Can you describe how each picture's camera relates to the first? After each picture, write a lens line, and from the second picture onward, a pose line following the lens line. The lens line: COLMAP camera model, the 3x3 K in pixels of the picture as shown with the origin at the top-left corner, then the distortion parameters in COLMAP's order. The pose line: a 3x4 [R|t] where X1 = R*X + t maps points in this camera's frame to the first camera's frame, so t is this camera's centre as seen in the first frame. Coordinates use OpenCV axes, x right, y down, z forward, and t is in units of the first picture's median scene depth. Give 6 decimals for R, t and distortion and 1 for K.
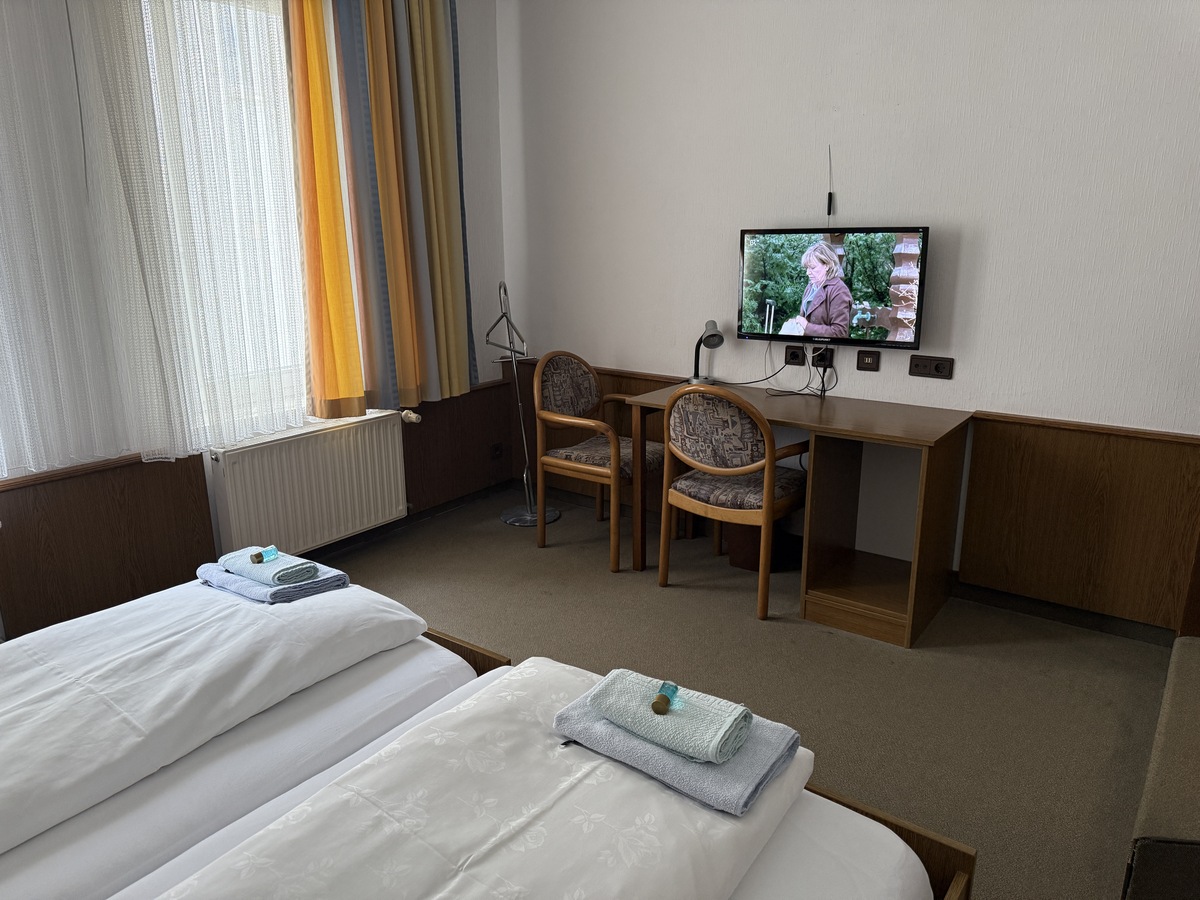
lens RADIAL K [[844.6, 0, 592.9], [0, 844.6, 450.3], [0, 0, 1]] dist [0.002497, -0.005285]
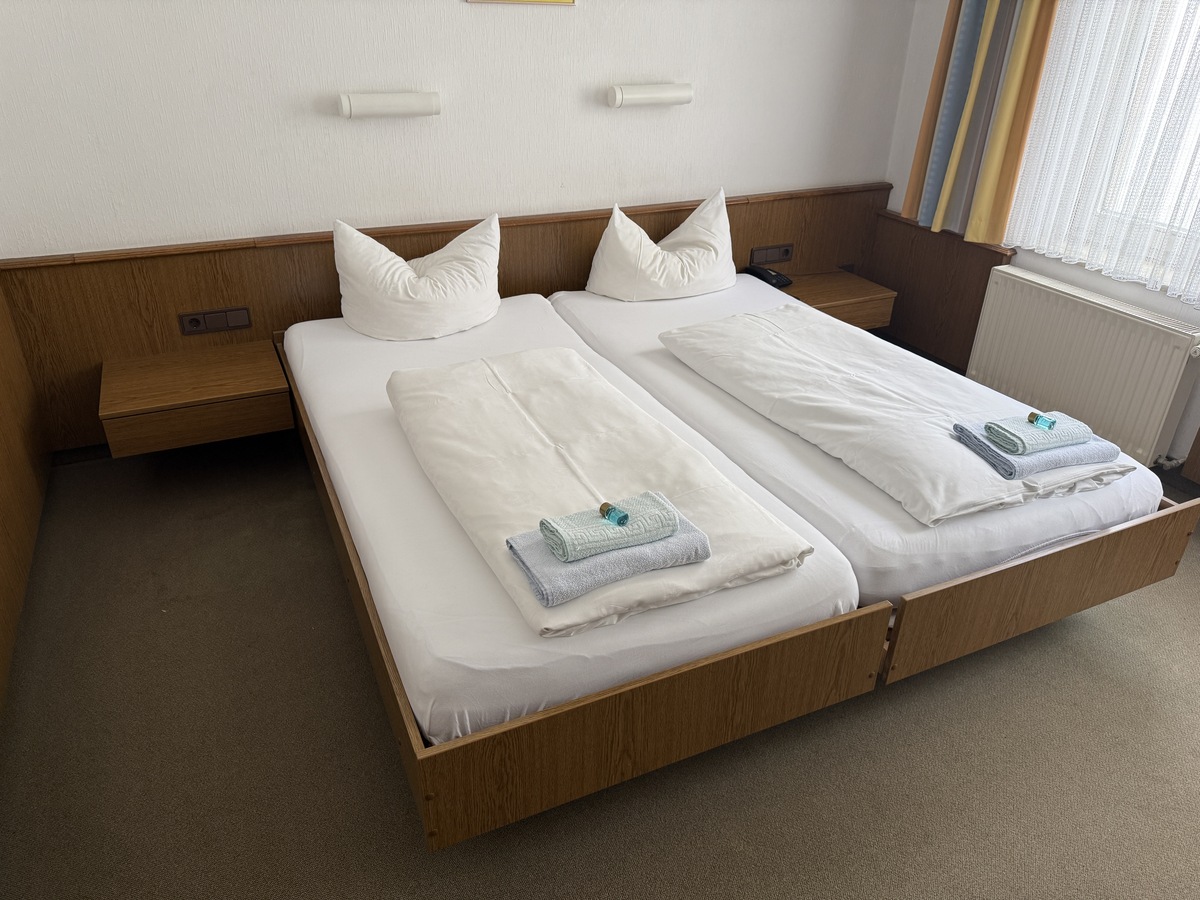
lens RADIAL K [[844.6, 0, 604.5], [0, 844.6, 450.9], [0, 0, 1]] dist [0.002497, -0.005285]
pose [[-0.489085, 0.407016, -0.771450, 0.834113], [-0.229729, 0.793113, 0.564089, -0.374822], [0.841440, 0.453112, -0.294396, 1.140417]]
